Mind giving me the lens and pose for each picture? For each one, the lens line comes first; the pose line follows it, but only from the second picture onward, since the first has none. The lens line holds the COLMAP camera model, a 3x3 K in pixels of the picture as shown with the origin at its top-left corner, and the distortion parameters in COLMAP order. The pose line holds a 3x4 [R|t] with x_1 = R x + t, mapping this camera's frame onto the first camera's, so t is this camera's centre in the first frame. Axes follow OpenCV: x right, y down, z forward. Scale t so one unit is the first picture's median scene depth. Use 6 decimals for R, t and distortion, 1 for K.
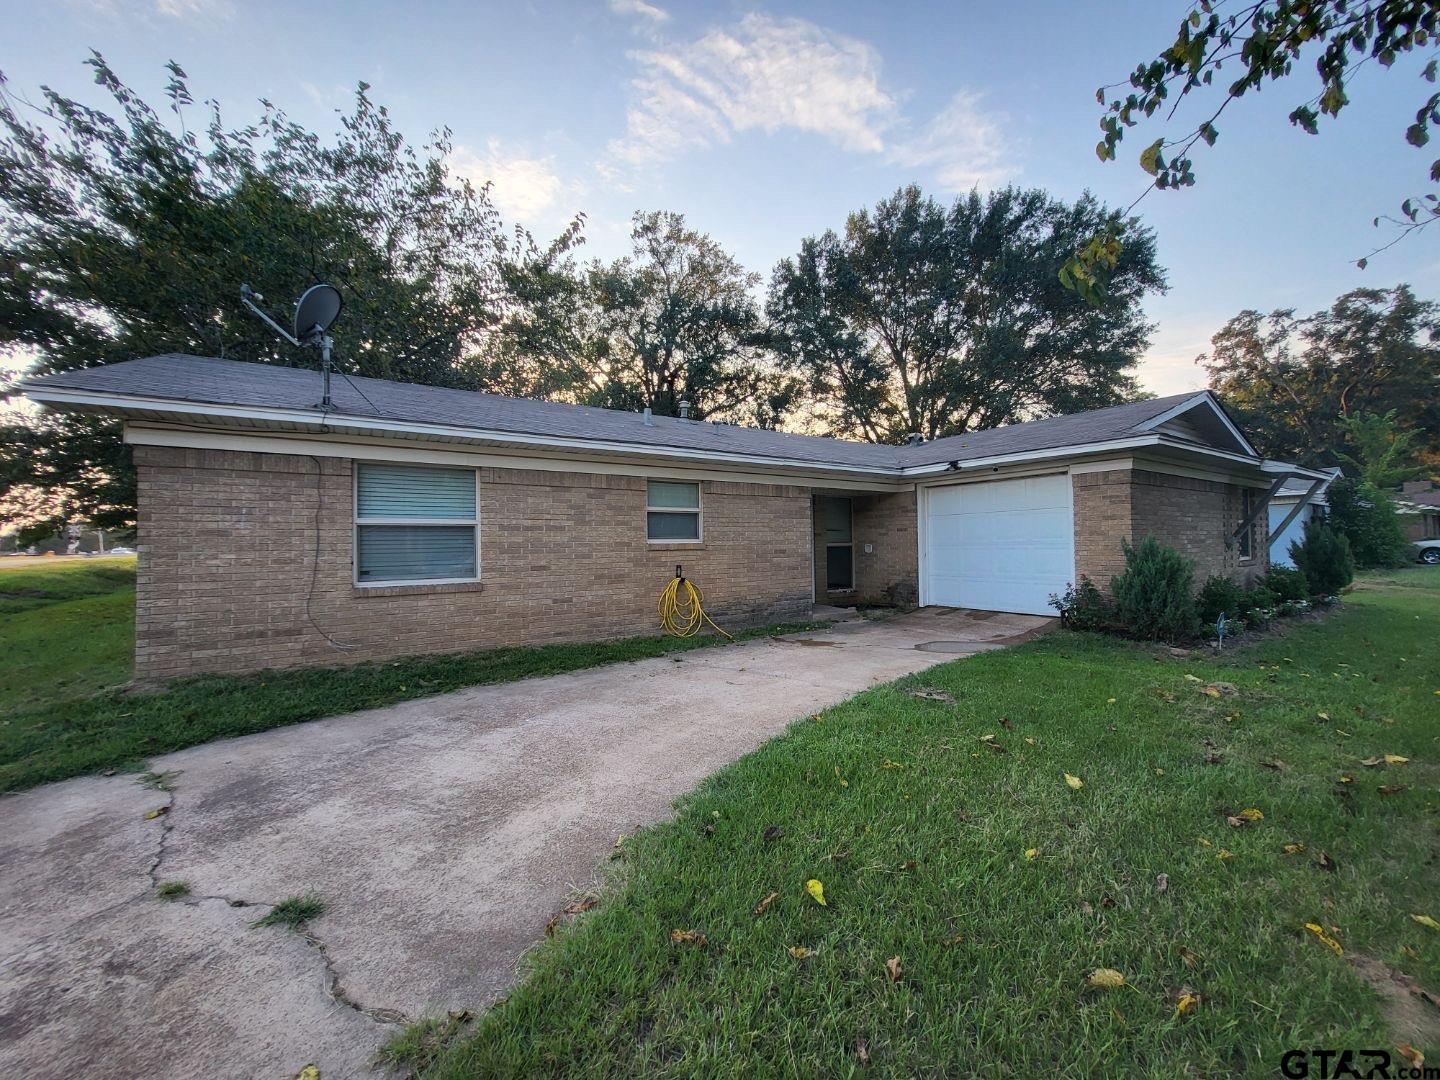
lens RADIAL K [[565.9, 0, 727.8], [0, 565.9, 539.2], [0, 0, 1]] dist [-0.001616, 0.000166]
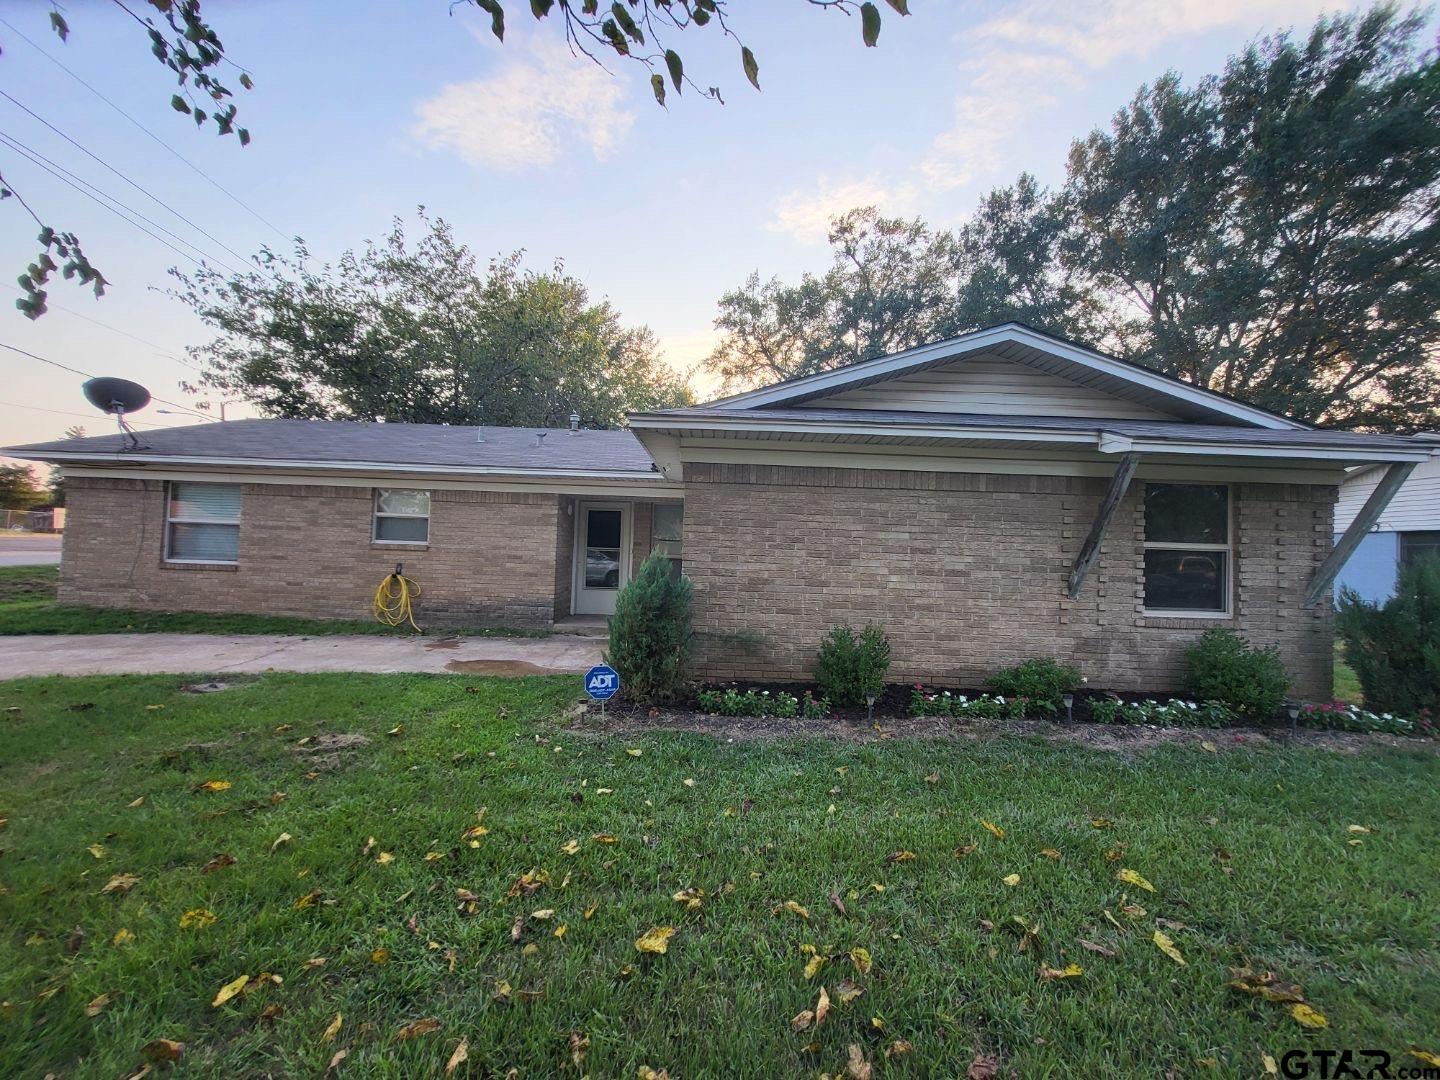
lens RADIAL K [[565.9, 0, 725.2], [0, 565.9, 539.3], [0, 0, 1]] dist [-0.001616, 0.000166]
pose [[0.832654, 0.030319, -0.552963, 1.185971], [-0.039529, 0.999207, -0.004737, -0.025344], [0.552381, 0.025802, 0.833192, 0.437539]]
